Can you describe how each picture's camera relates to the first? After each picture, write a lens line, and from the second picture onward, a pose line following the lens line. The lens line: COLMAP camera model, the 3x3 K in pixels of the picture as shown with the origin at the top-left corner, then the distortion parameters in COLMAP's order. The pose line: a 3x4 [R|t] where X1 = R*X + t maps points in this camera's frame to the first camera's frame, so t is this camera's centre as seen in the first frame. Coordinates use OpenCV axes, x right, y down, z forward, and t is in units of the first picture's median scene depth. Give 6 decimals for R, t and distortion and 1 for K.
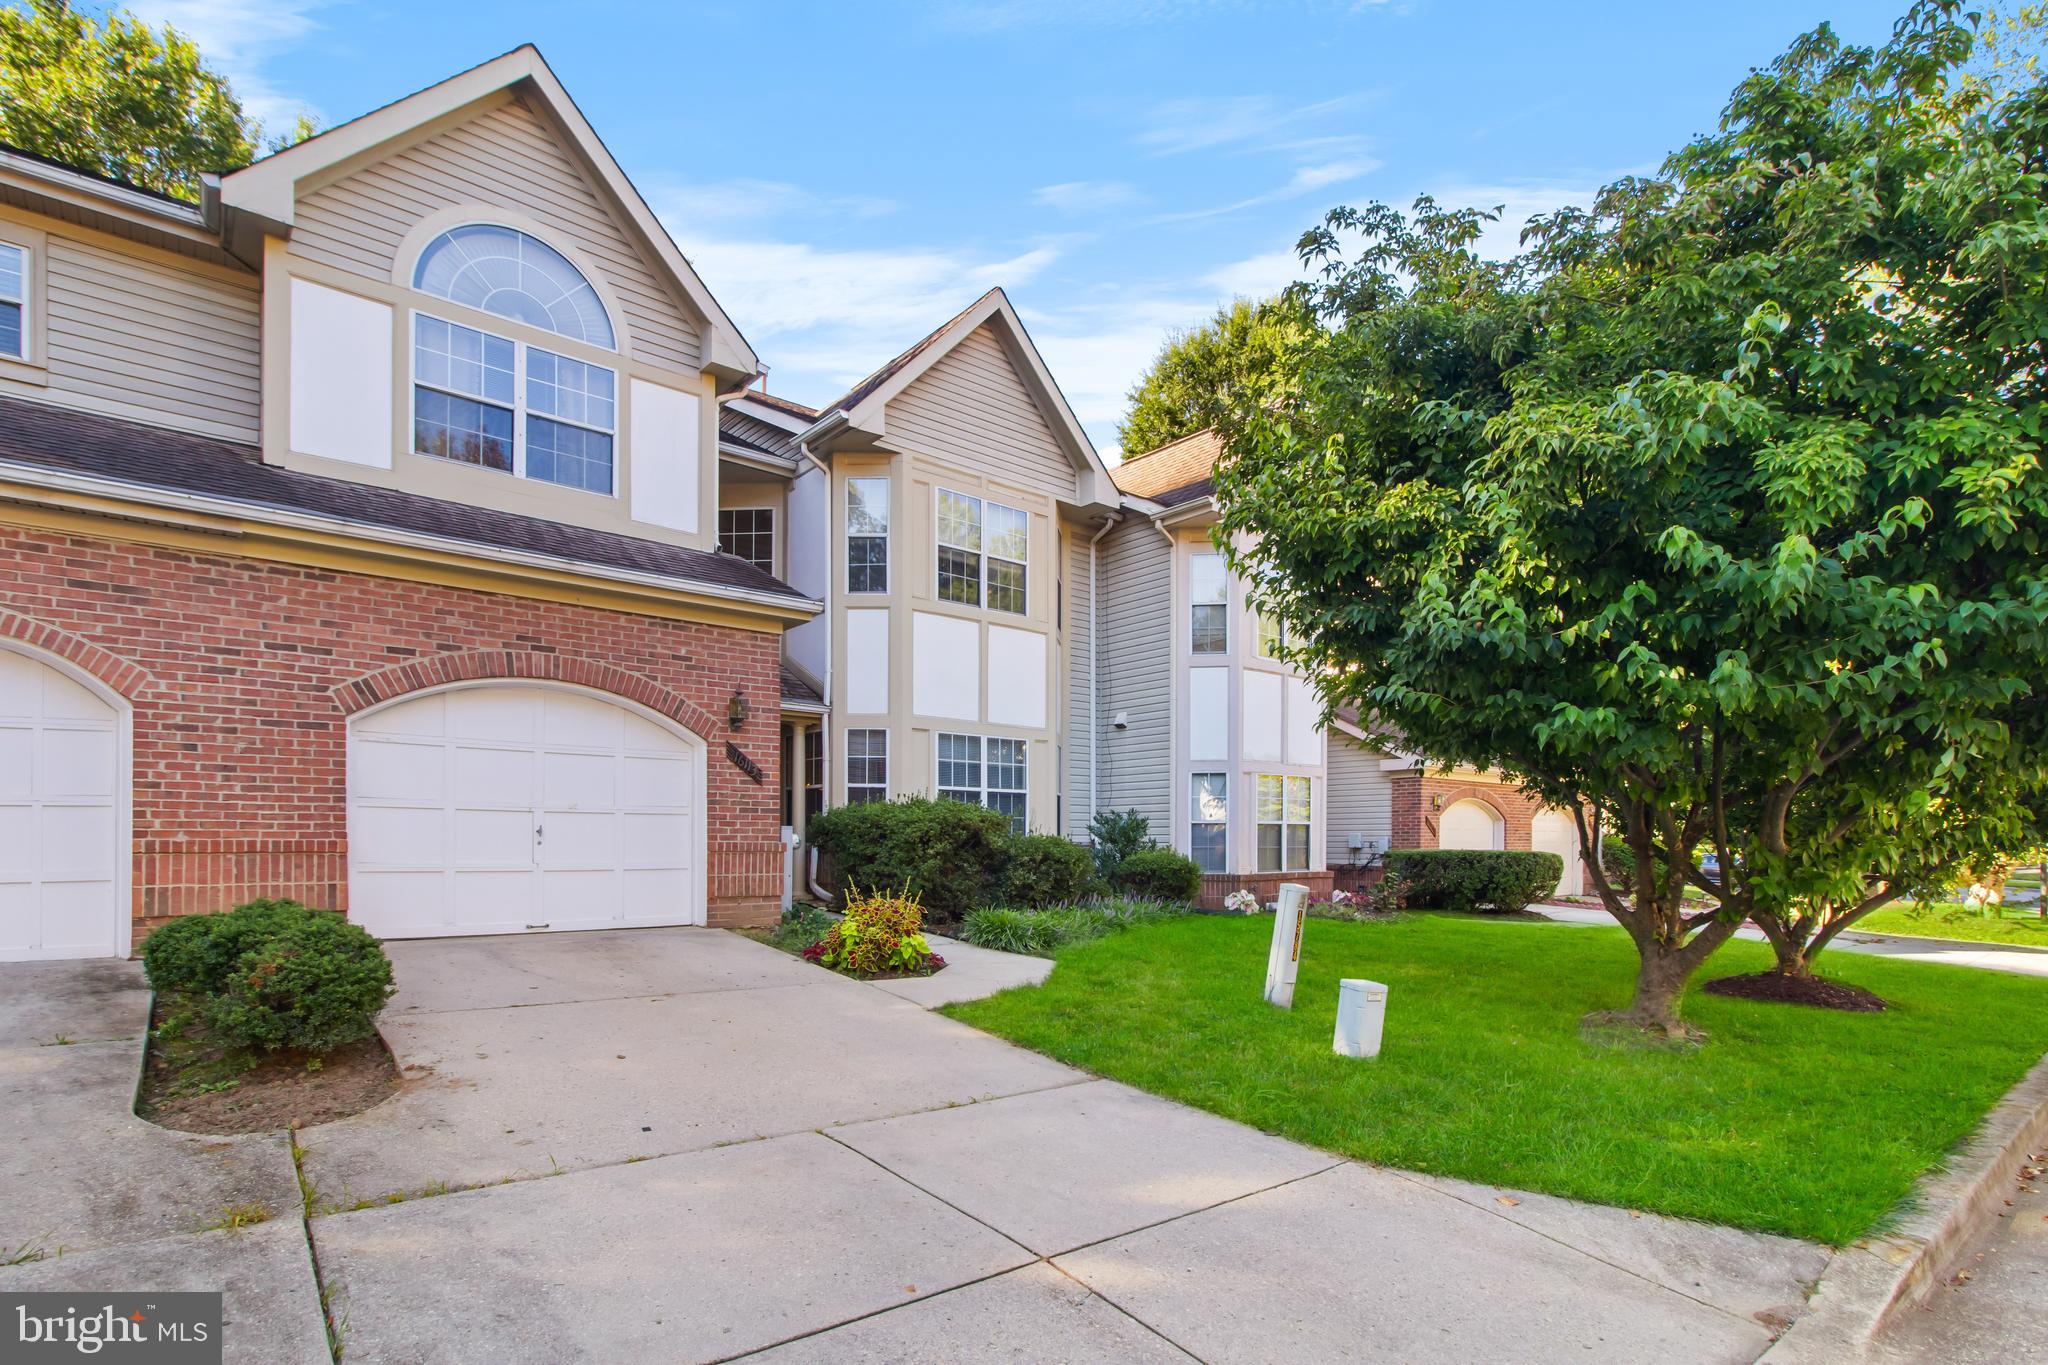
lens RADIAL K [[929.9, 0, 1018.4], [0, 929.9, 811.7], [0, 0, 1]] dist [0.001168, 0.000487]
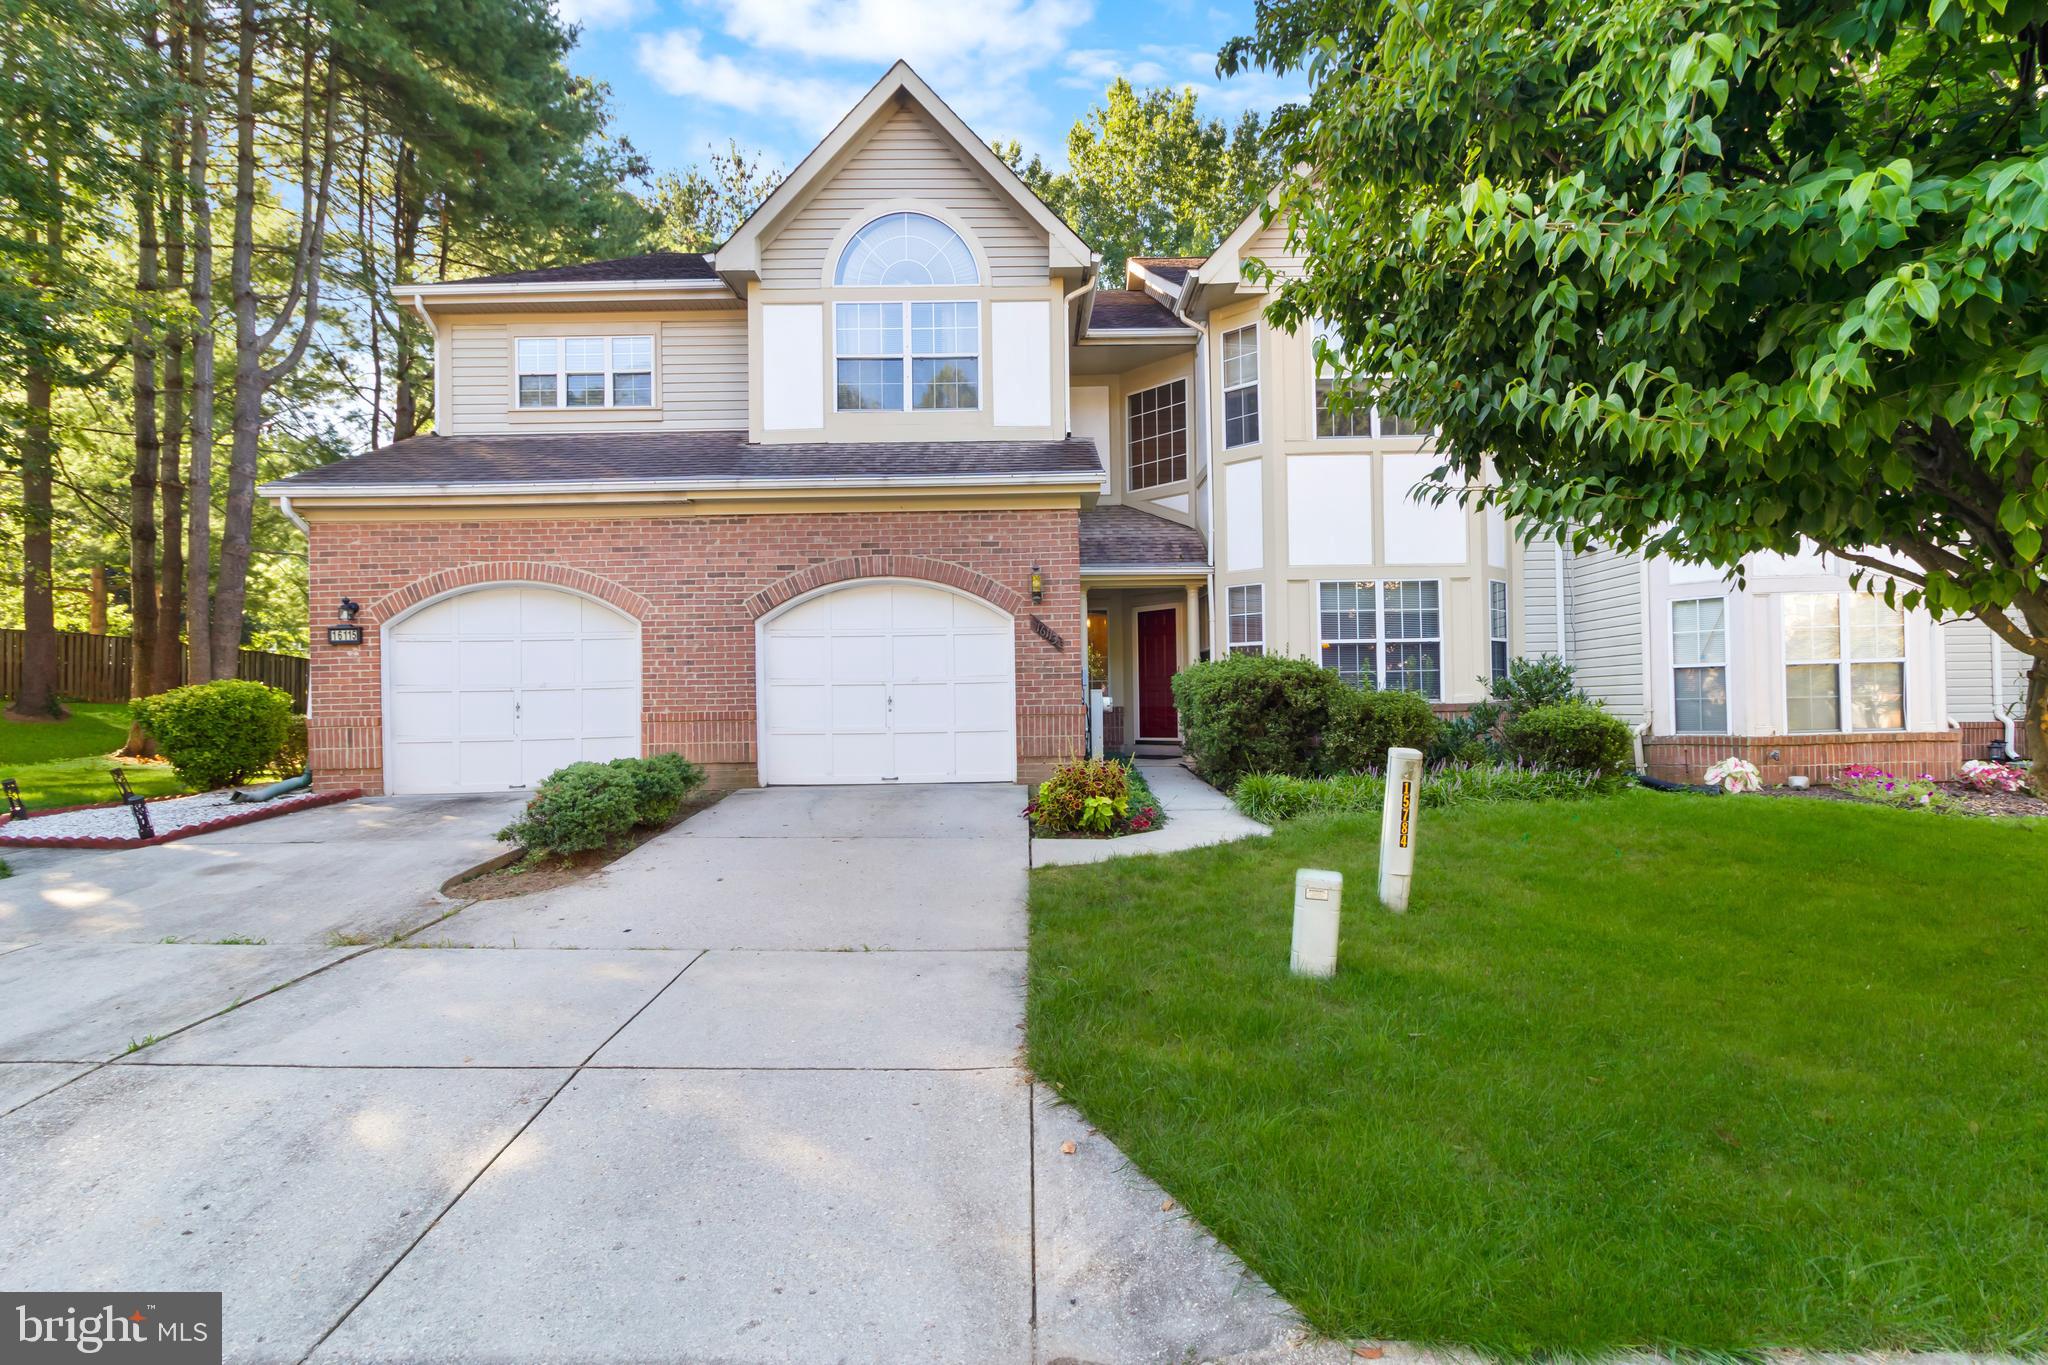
lens RADIAL K [[942.3, 0, 1036.9], [0, 942.3, 664.6], [0, 0, 1]] dist [0.003183, 0.000741]
pose [[0.793036, -0.046603, -0.607389, 0.368665], [0.041069, 0.998891, -0.023019, 0.009657], [0.607789, -0.006690, 0.794071, 0.127318]]
